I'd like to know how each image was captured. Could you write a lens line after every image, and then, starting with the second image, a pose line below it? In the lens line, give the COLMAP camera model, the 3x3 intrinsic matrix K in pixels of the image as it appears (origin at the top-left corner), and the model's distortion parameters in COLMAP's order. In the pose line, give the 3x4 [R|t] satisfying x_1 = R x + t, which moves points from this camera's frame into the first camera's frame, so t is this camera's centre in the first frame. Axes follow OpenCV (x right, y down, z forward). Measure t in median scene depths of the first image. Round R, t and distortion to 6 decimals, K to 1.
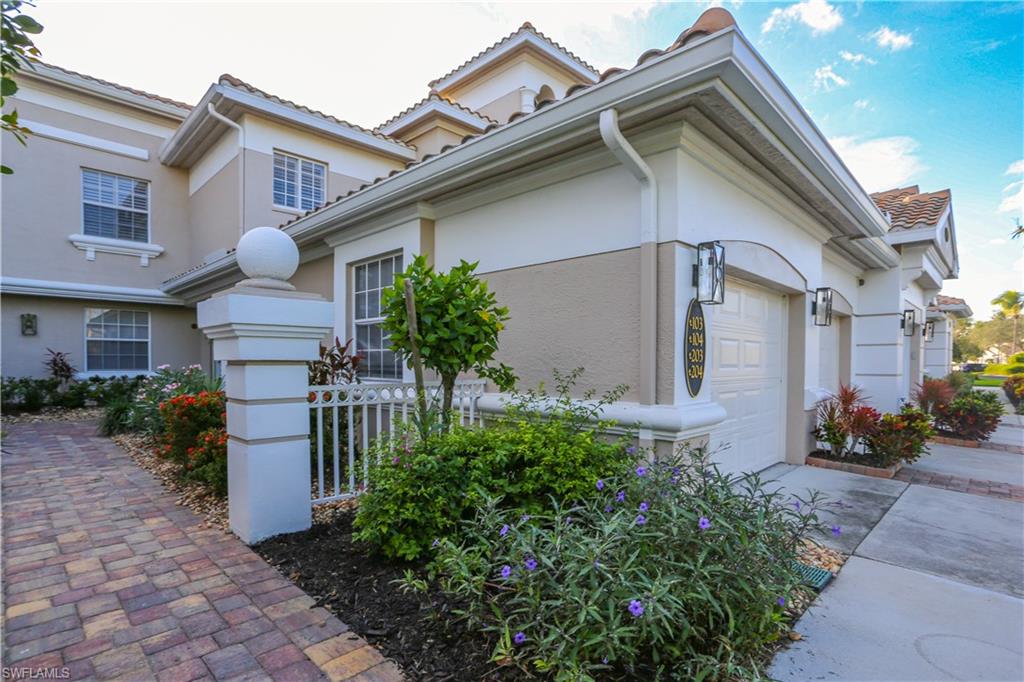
lens RADIAL K [[498.9, 0, 510.9], [0, 498.9, 365.4], [0, 0, 1]] dist [-0.000015, 0.000216]
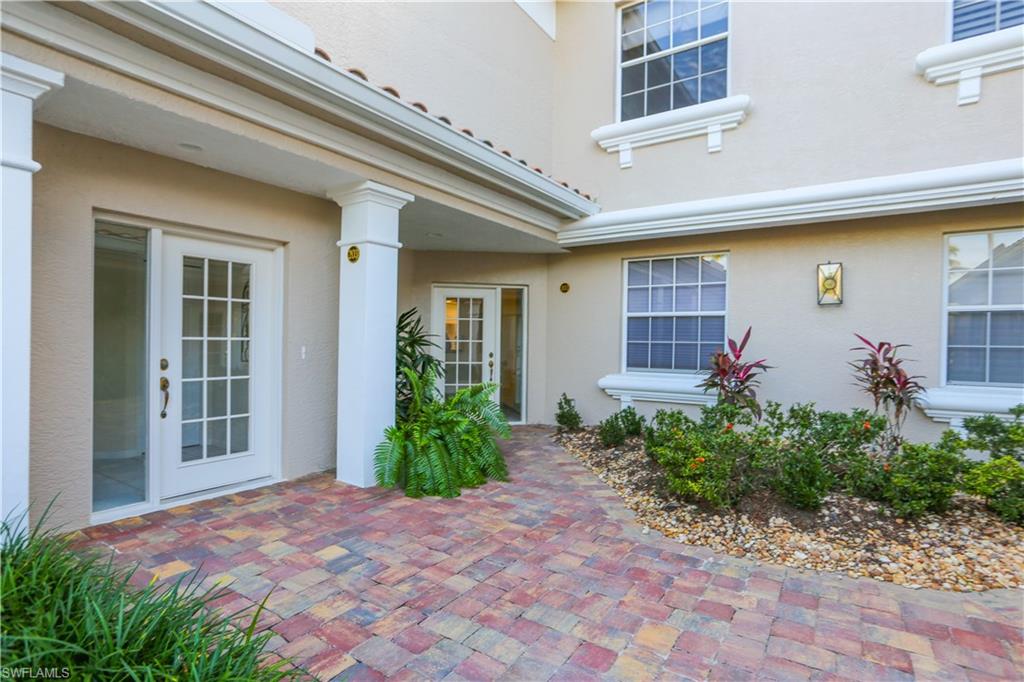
lens RADIAL K [[511.5, 0, 526.3], [0, 511.5, 345.0], [0, 0, 1]] dist [0.003018, 0.000717]
pose [[0.195869, 0.004959, -0.980618, -0.576371], [-0.021923, 0.999759, 0.000676, -0.017067], [0.980385, 0.021366, 0.195930, 0.657257]]
